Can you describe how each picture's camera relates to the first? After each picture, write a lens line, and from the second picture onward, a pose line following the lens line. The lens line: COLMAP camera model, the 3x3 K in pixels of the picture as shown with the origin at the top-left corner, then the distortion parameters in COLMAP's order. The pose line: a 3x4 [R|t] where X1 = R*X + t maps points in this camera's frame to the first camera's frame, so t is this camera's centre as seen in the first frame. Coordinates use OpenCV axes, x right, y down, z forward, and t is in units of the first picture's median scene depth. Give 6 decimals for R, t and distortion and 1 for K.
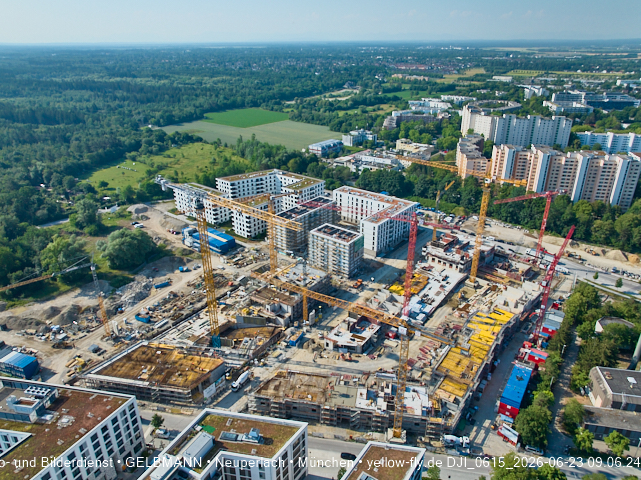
lens RADIAL K [[452.0, 0, 319.7], [0, 452.0, 240.6], [0, 0, 1]] dist [-0.030062, 0.014026]
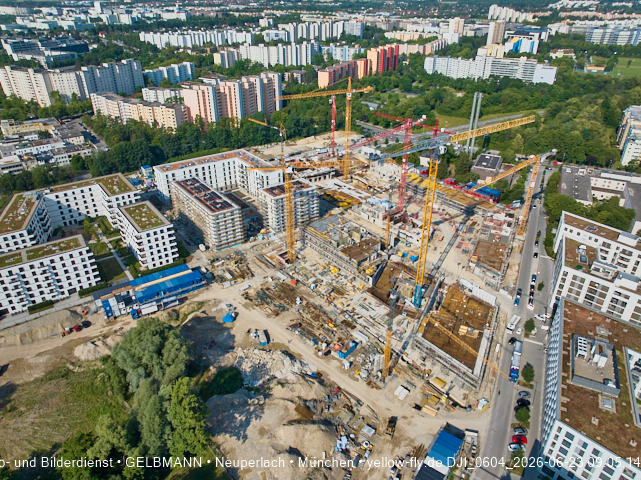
lens RADIAL K [[452.0, 0, 319.7], [0, 452.0, 240.6], [0, 0, 1]] dist [-0.030062, 0.014026]
pose [[0.269907, -0.477160, 0.836343, -0.695529], [0.390926, 0.848076, 0.357693, -0.206430], [-0.879959, 0.230404, 0.415435, 0.480961]]
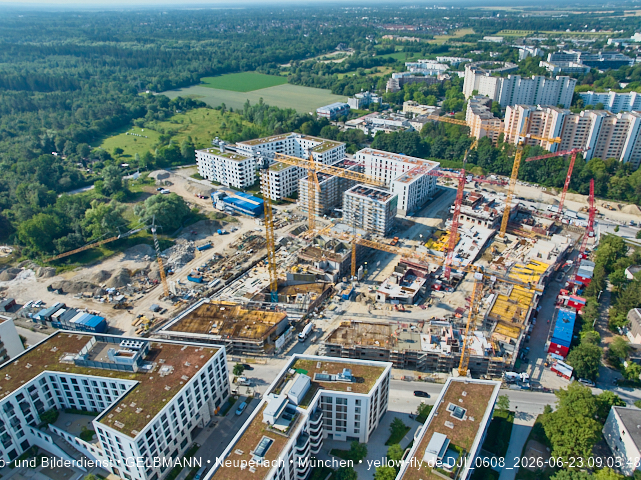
lens RADIAL K [[452.0, 0, 319.7], [0, 452.0, 240.6], [0, 0, 1]] dist [-0.030062, 0.014026]
pose [[0.999116, -0.024608, 0.034083, -0.100542], [0.022070, 0.997091, 0.072955, 0.011770], [-0.035779, -0.072138, 0.996753, -0.025114]]
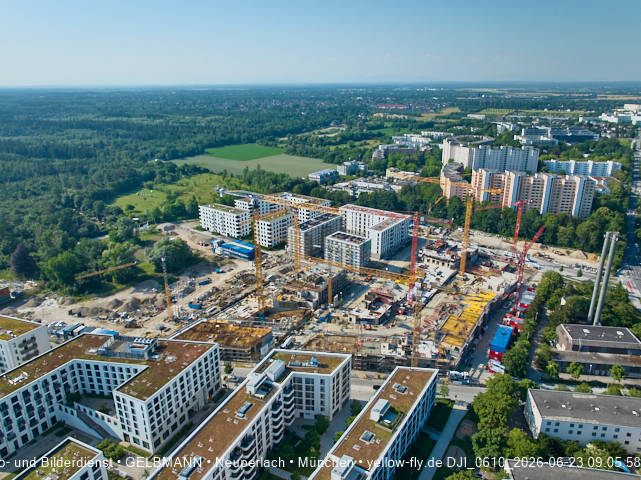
lens RADIAL K [[452.0, 0, 319.7], [0, 452.0, 240.6], [0, 0, 1]] dist [-0.030062, 0.014026]
pose [[0.999057, -0.015935, 0.040400, -0.075021], [0.019176, 0.996519, -0.081130, 0.073833], [-0.038966, 0.081829, 0.995884, -0.166113]]
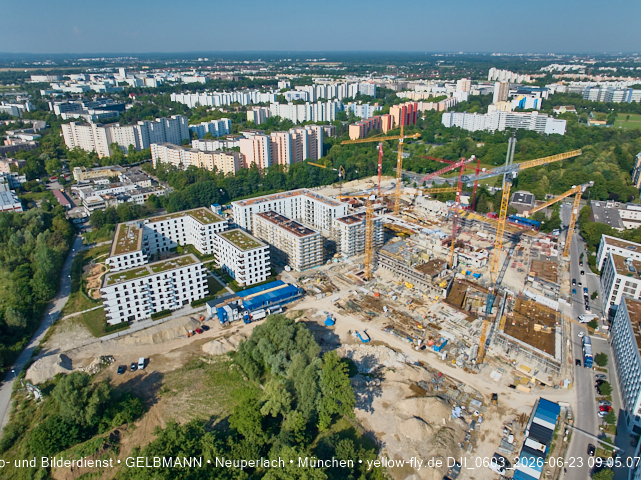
lens RADIAL K [[452.0, 0, 319.7], [0, 452.0, 240.6], [0, 0, 1]] dist [-0.030062, 0.014026]
pose [[0.269090, -0.373851, 0.887596, -0.848517], [0.397140, 0.882662, 0.251373, -0.241343], [-0.877423, 0.284857, 0.385986, 0.574503]]
